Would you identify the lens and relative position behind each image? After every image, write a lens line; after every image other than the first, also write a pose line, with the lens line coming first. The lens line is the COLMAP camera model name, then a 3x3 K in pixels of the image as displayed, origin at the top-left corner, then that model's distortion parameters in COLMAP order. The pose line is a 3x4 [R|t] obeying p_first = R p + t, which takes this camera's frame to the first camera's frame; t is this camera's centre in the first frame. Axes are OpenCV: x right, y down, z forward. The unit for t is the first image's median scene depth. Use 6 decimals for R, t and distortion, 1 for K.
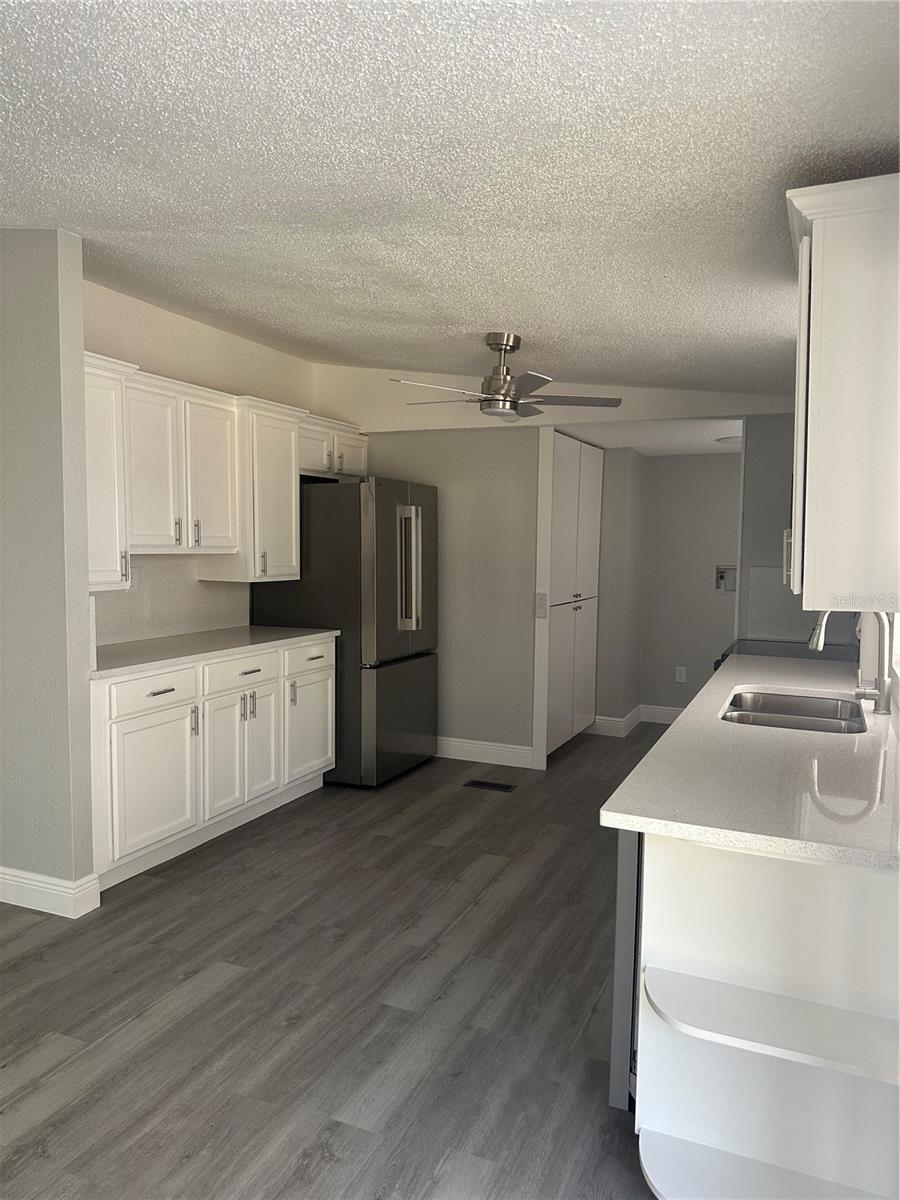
lens RADIAL K [[839.7, 0, 452.2], [0, 839.7, 617.3], [0, 0, 1]] dist [0.067092, -0.121581]
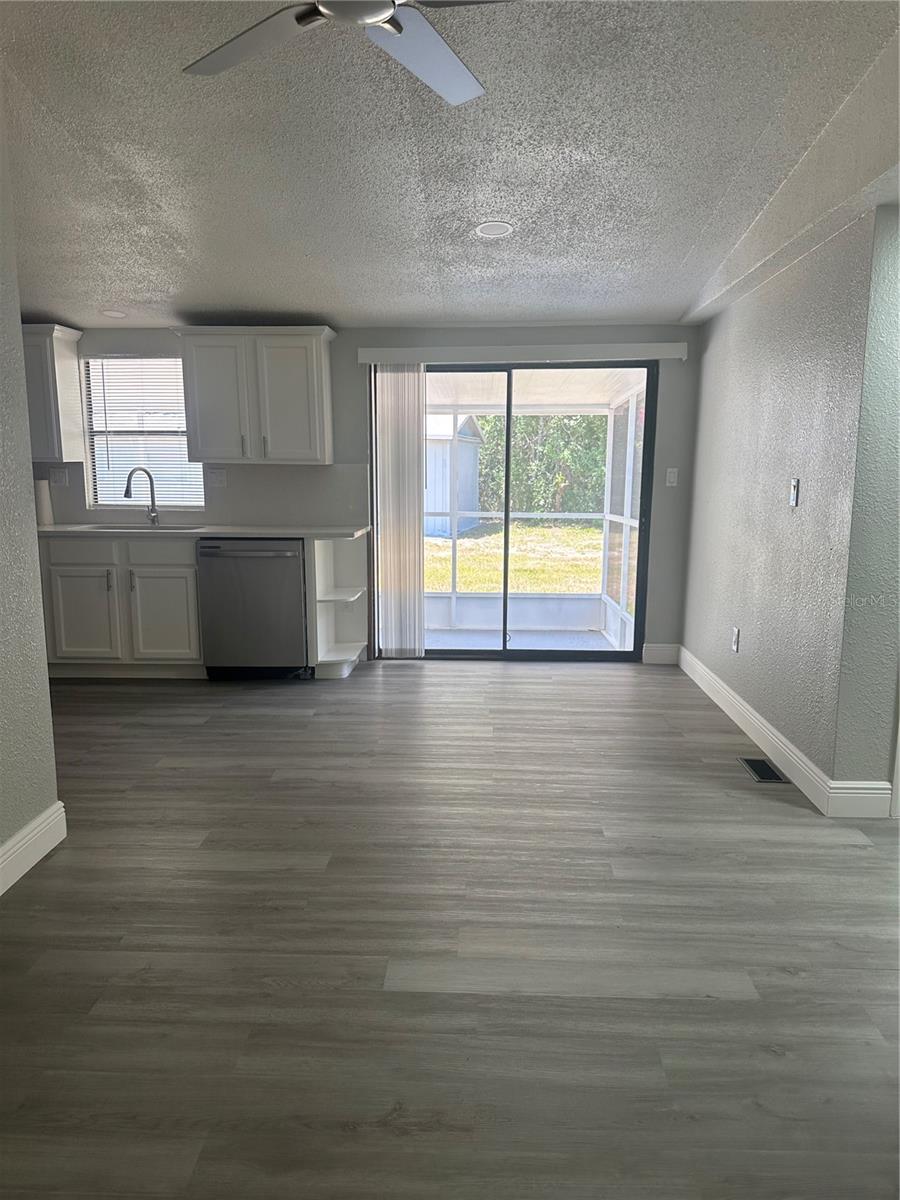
lens RADIAL K [[839.7, 0, 452.2], [0, 839.7, 617.3], [0, 0, 1]] dist [0.067092, -0.121581]
pose [[-0.354802, -0.183942, 0.916668, -1.216365], [0.063260, 0.973485, 0.219829, -0.056380], [-0.932799, 0.135984, -0.333758, 0.747339]]
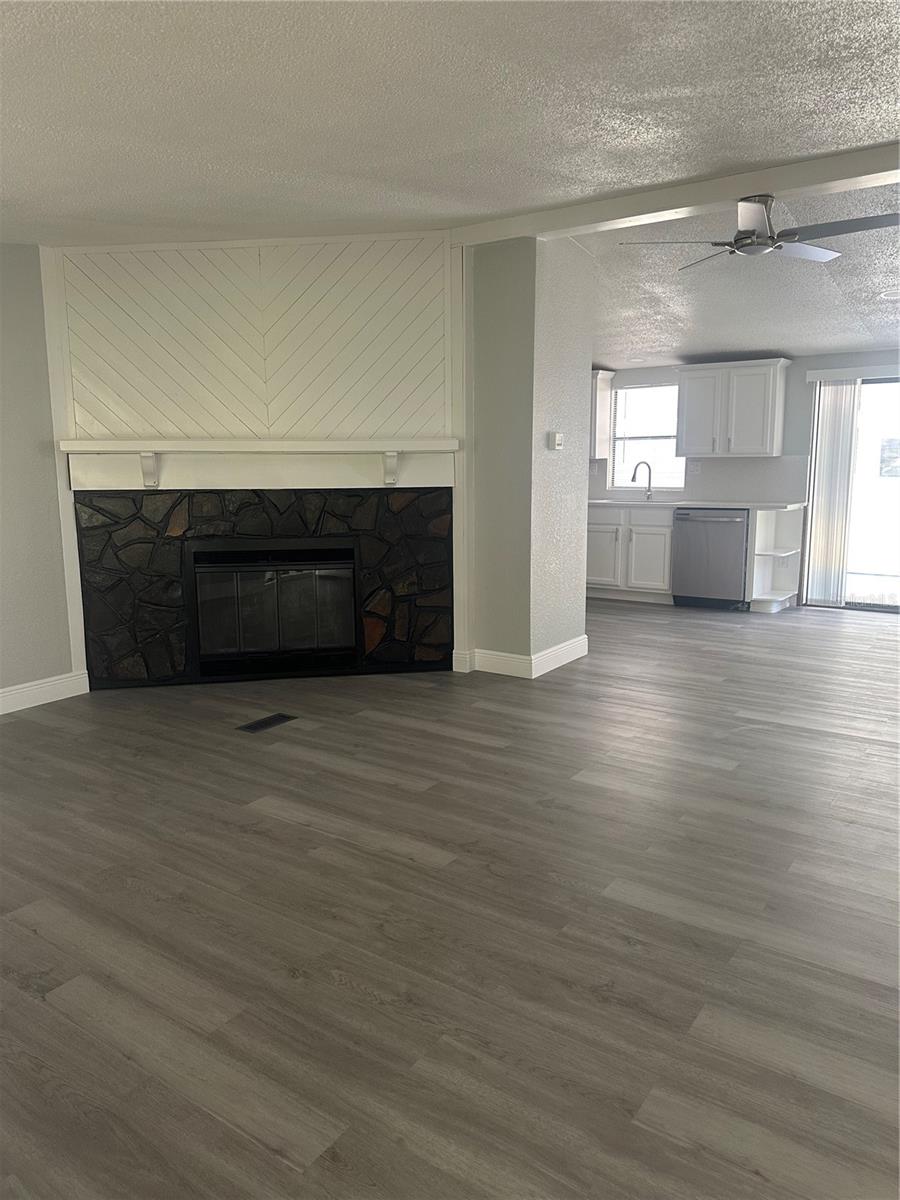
lens RADIAL K [[839.7, 0, 452.2], [0, 839.7, 617.3], [0, 0, 1]] dist [0.067092, -0.121581]
pose [[0.205098, -0.192296, 0.959665, -1.884741], [0.087380, 0.980191, 0.177735, -0.056463], [-0.974833, 0.047403, 0.217839, 0.752494]]
